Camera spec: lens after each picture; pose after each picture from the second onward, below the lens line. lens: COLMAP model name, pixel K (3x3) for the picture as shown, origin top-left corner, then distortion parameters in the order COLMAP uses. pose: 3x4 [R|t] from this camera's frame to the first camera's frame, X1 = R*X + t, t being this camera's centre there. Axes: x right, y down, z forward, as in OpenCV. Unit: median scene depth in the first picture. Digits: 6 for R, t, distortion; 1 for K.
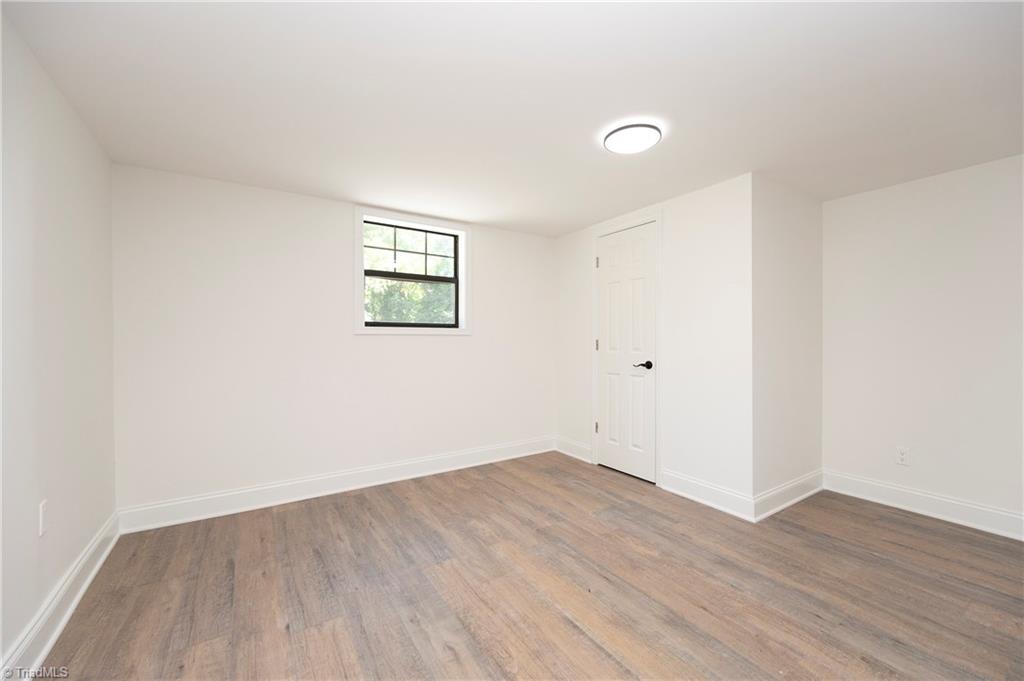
lens RADIAL K [[403.8, 0, 512.9], [0, 403.8, 339.6], [0, 0, 1]] dist [0.001453, -0.000115]
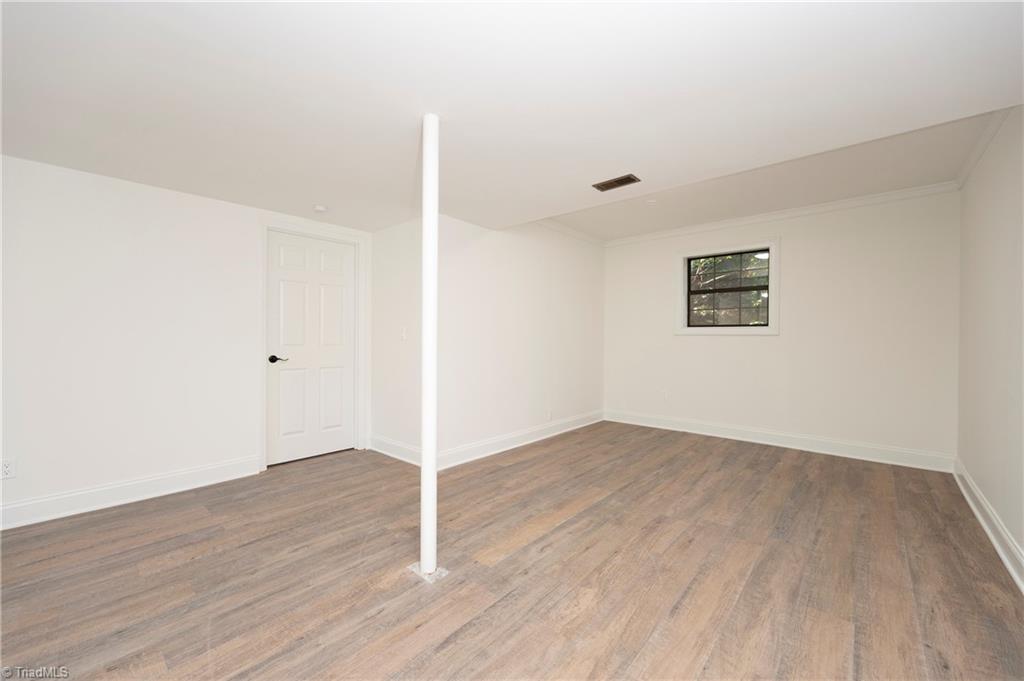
lens RADIAL K [[403.8, 0, 509.7], [0, 403.8, 337.4], [0, 0, 1]] dist [0.001453, -0.000115]
pose [[-0.261831, -0.002238, 0.965111, -0.245265], [-0.001746, 0.999997, 0.001845, 0.003228], [-0.965112, -0.001202, -0.261834, 0.280698]]
